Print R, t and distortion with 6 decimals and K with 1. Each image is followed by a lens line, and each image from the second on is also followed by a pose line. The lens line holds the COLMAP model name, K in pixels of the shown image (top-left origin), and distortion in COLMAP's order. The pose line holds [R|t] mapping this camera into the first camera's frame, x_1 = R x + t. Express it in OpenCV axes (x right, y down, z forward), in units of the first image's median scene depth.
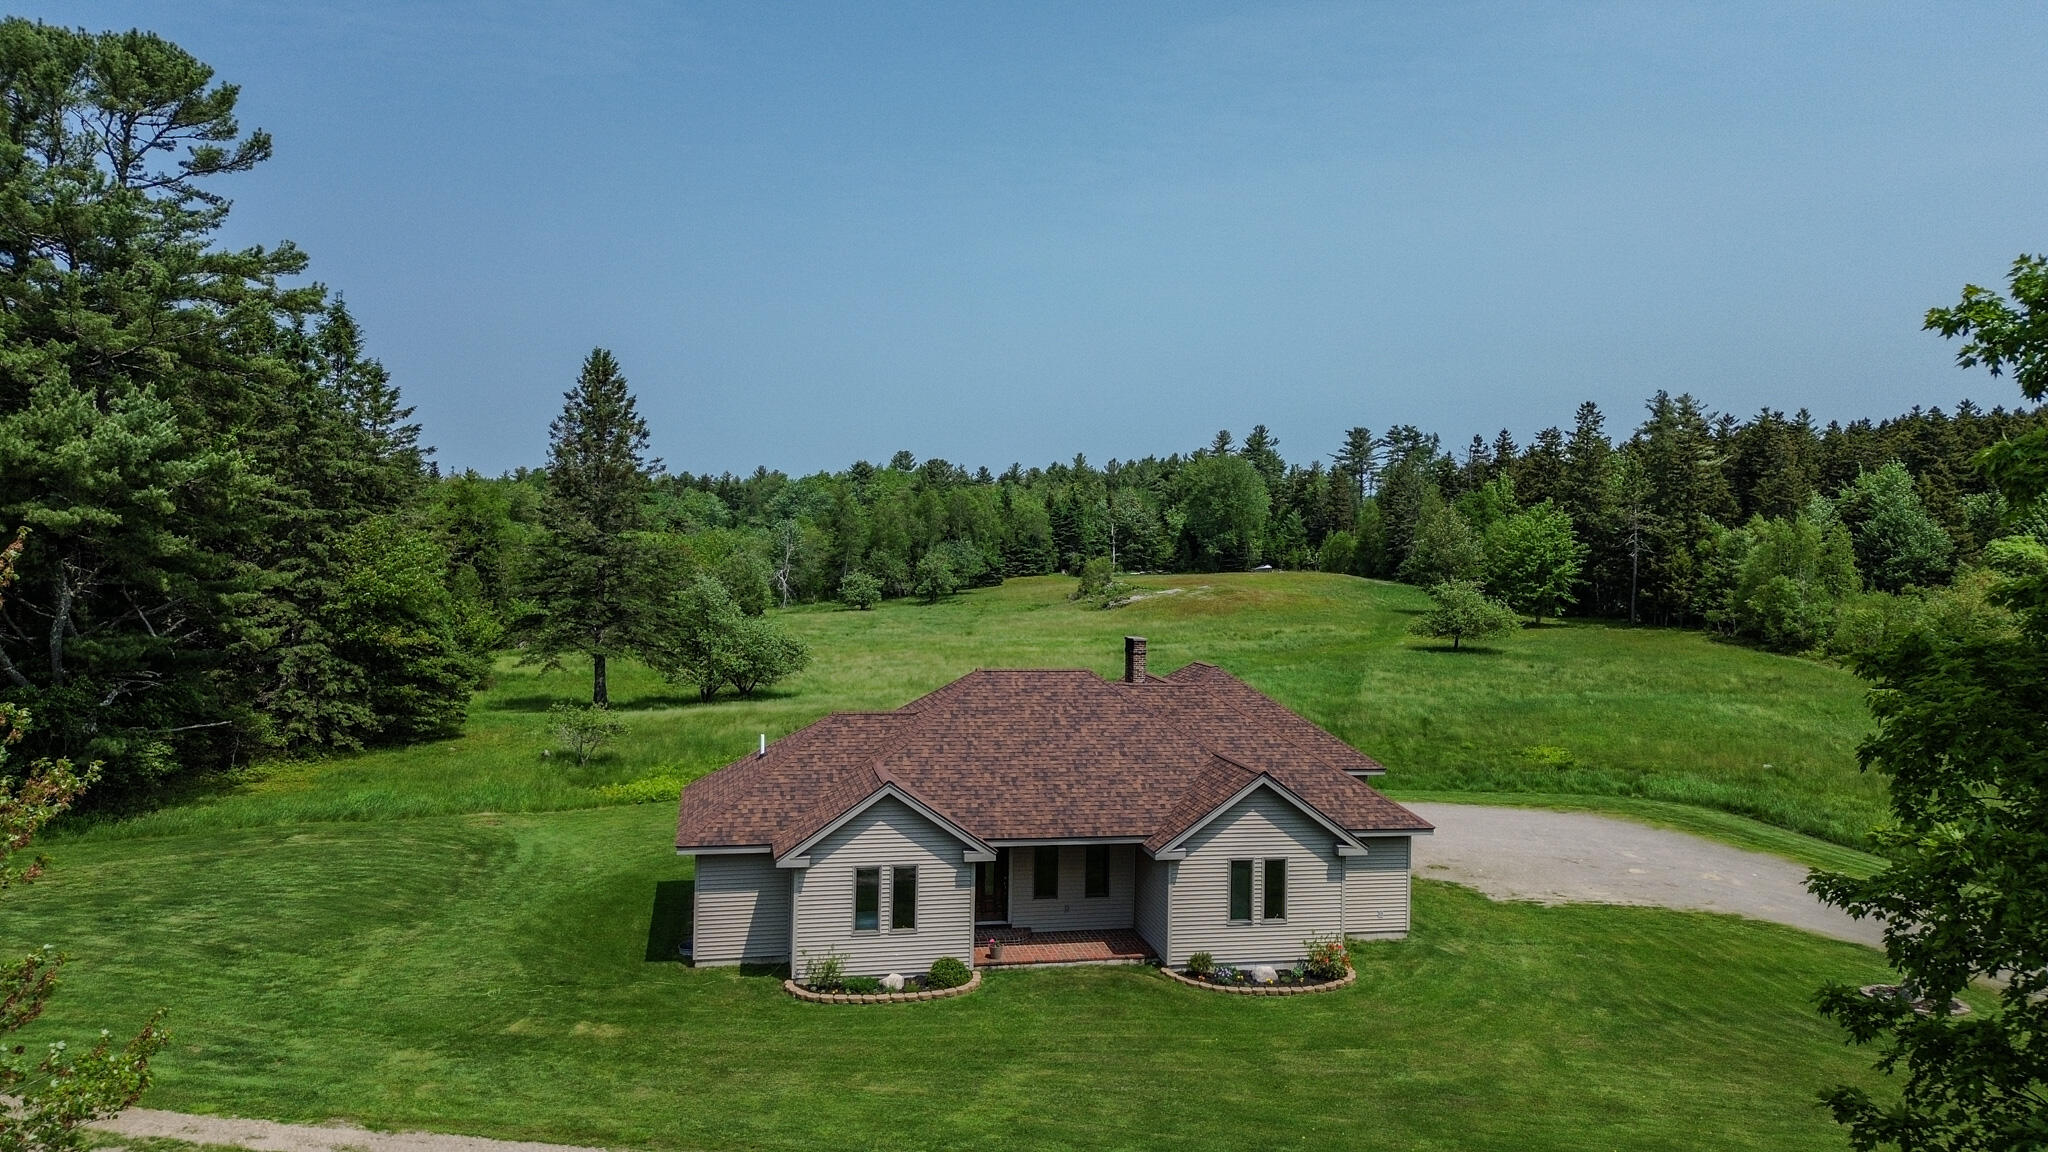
lens RADIAL K [[1441.2, 0, 1026.7], [0, 1441.2, 565.2], [0, 0, 1]] dist [0.078844, -0.076980]
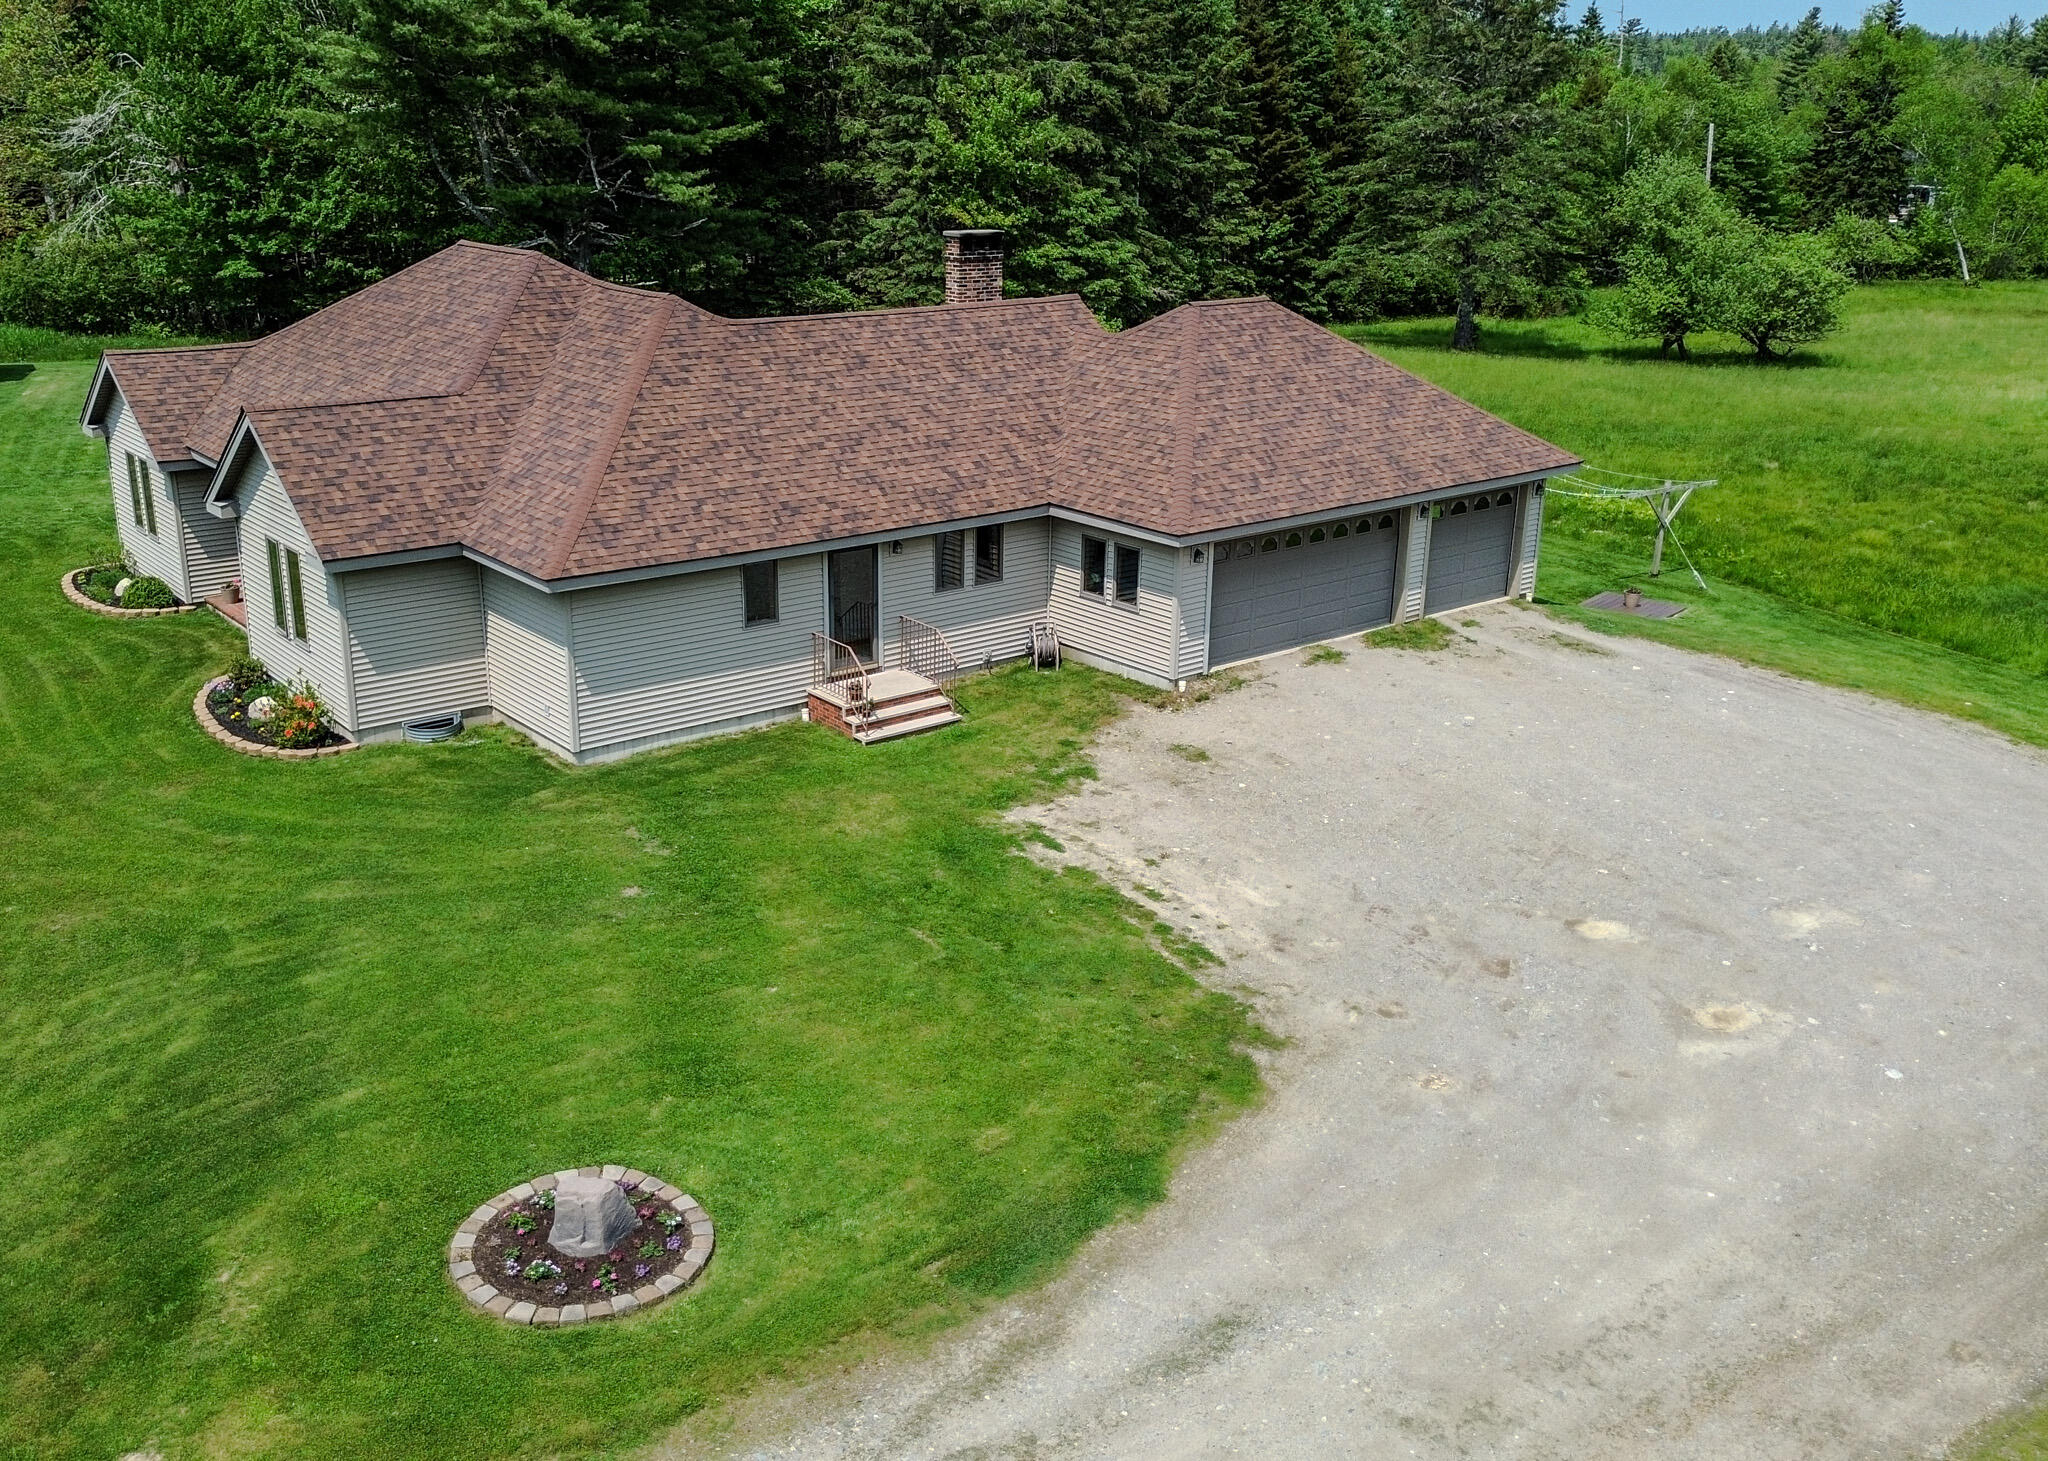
lens RADIAL K [[1834.9, 0, 985.0], [0, 1834.9, 720.3], [0, 0, 1]] dist [0.085616, -0.096163]
pose [[0.445323, 0.269297, -0.853912, 0.938082], [-0.018197, 0.956223, 0.292073, 0.028007], [0.895185, -0.114529, 0.430729, 0.836508]]
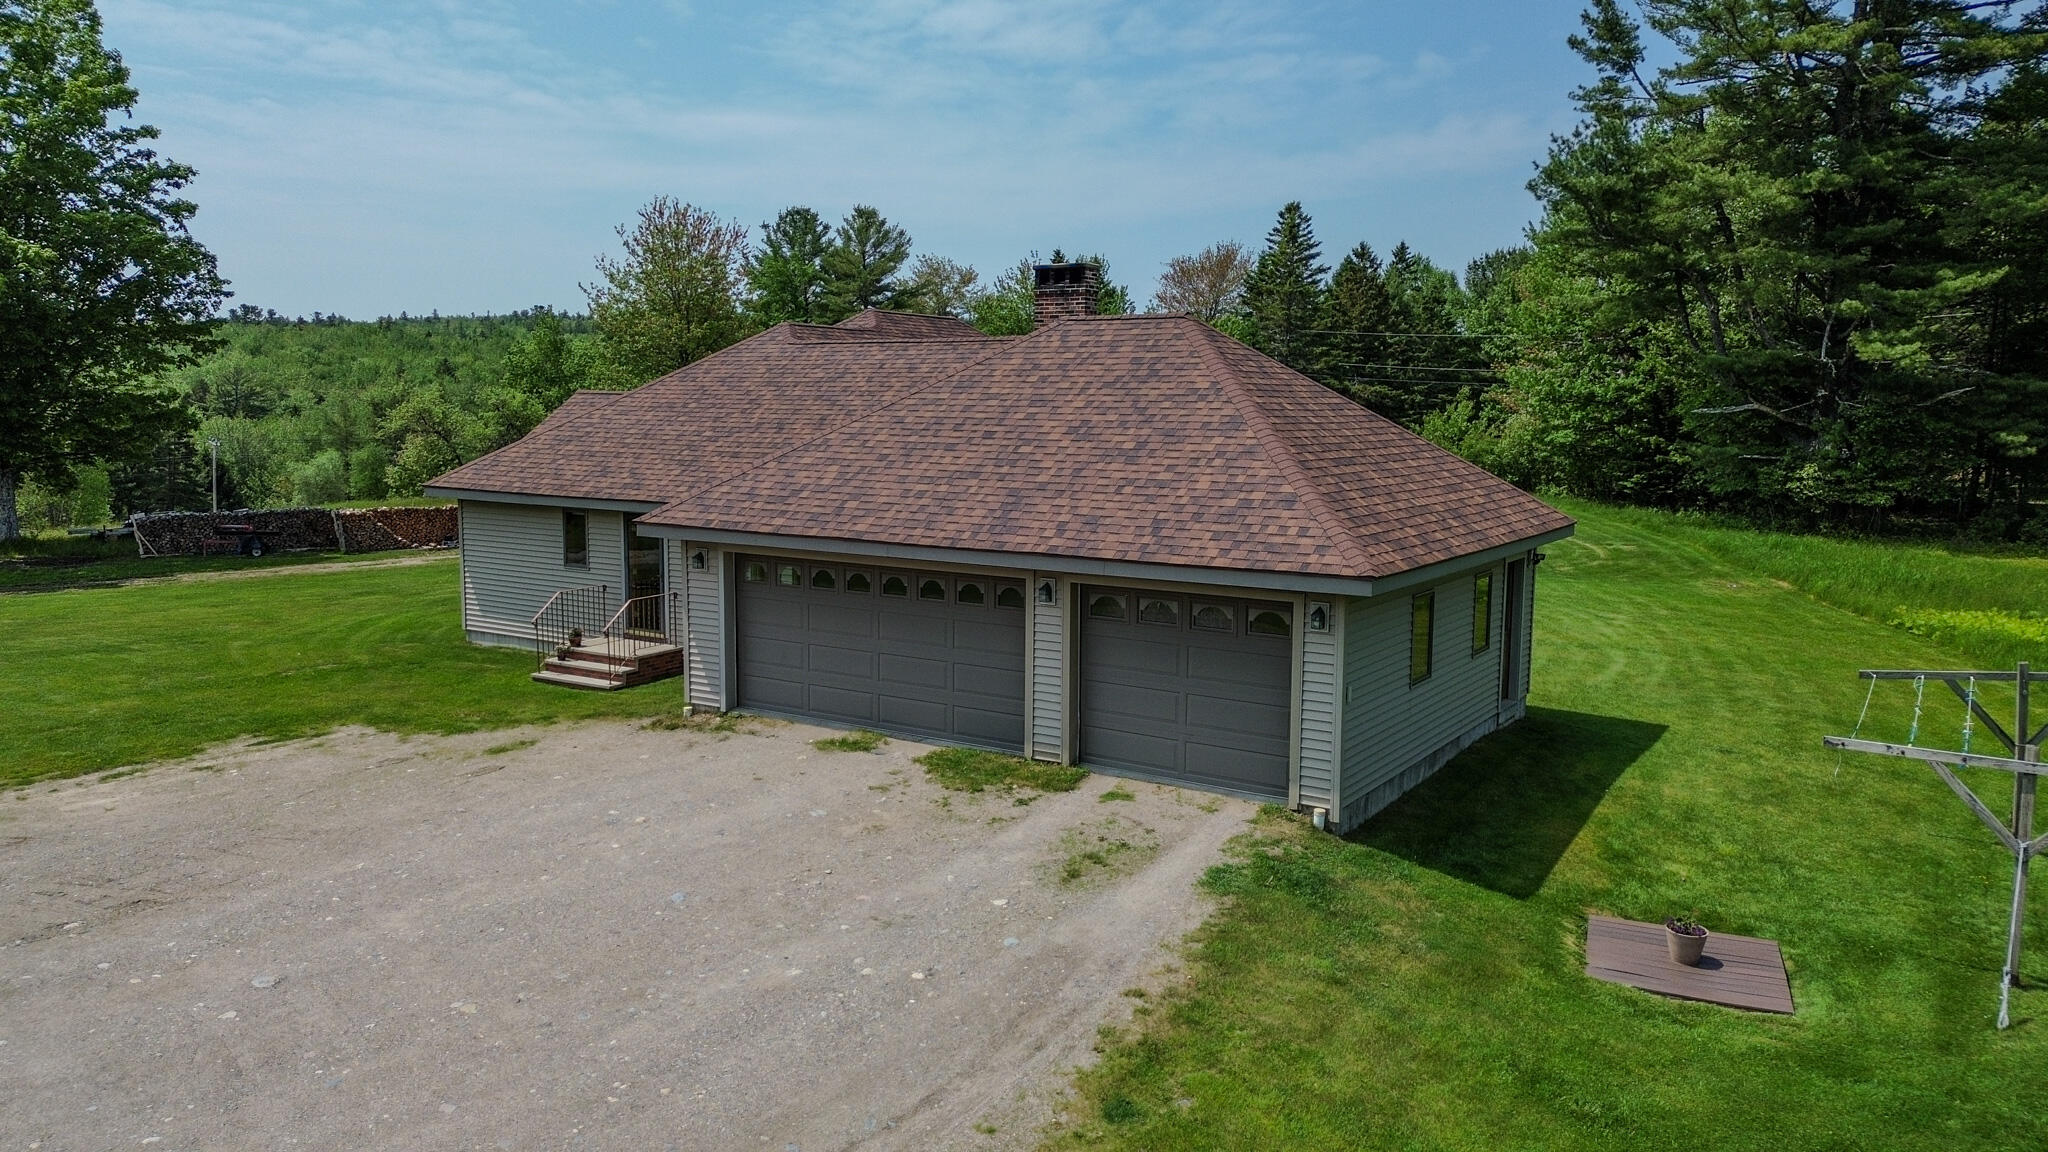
lens RADIAL K [[1426.3, 0, 1027.5], [0, 1426.3, 570.6], [0, 0, 1]] dist [-0.003016, -0.000309]
pose [[-0.728350, 0.053931, -0.683079, 0.559369], [-0.031636, 0.993188, 0.112148, 0.130351], [0.684474, 0.103293, -0.721683, 1.731741]]
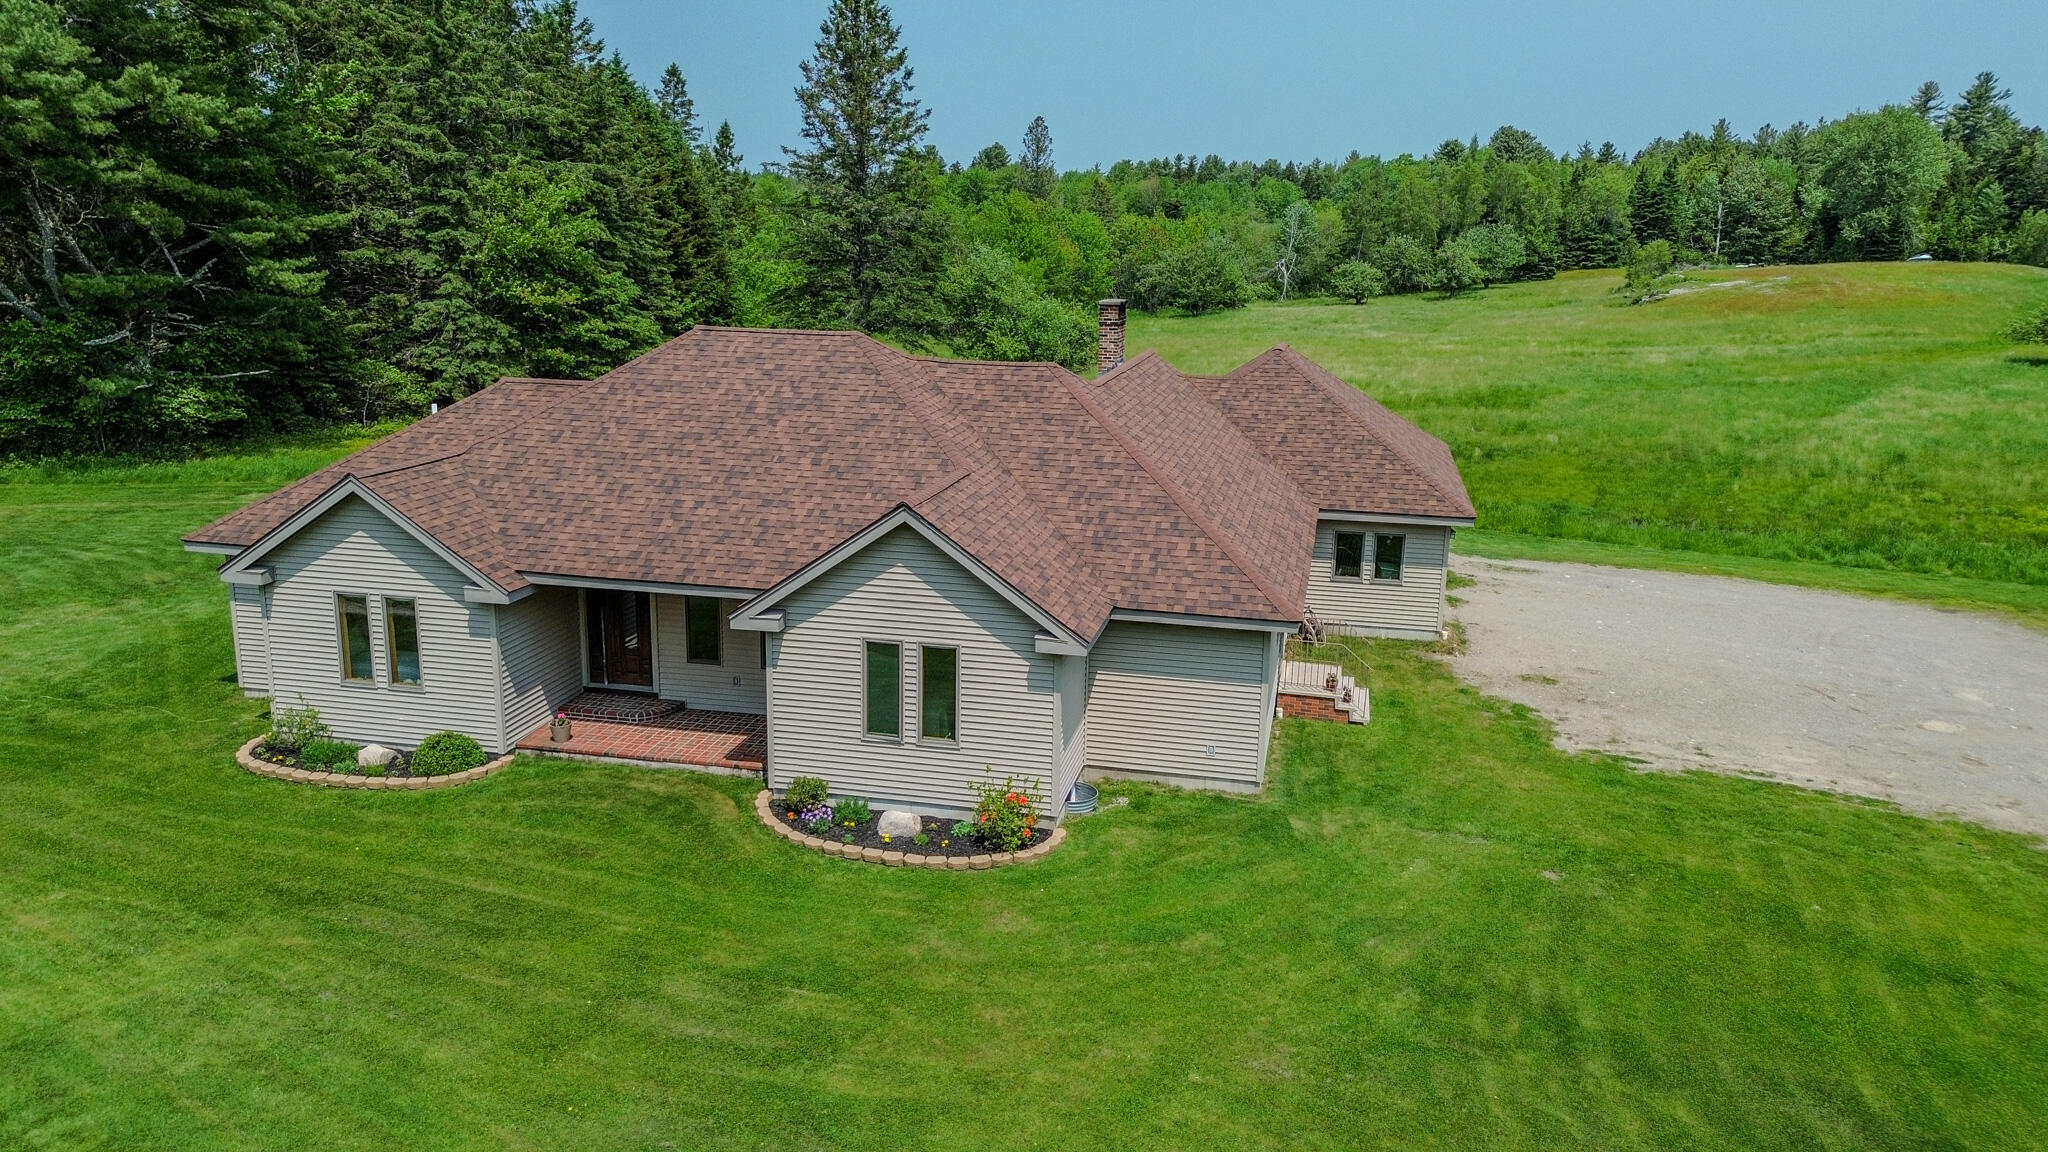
lens RADIAL K [[1441.2, 0, 1029.1], [0, 1441.2, 567.8], [0, 0, 1]] dist [0.078844, -0.076980]
pose [[0.909053, 0.092932, -0.406185, 0.408664], [-0.008381, 0.978692, 0.205161, 0.043462], [0.416596, -0.183099, 0.890462, 0.447347]]
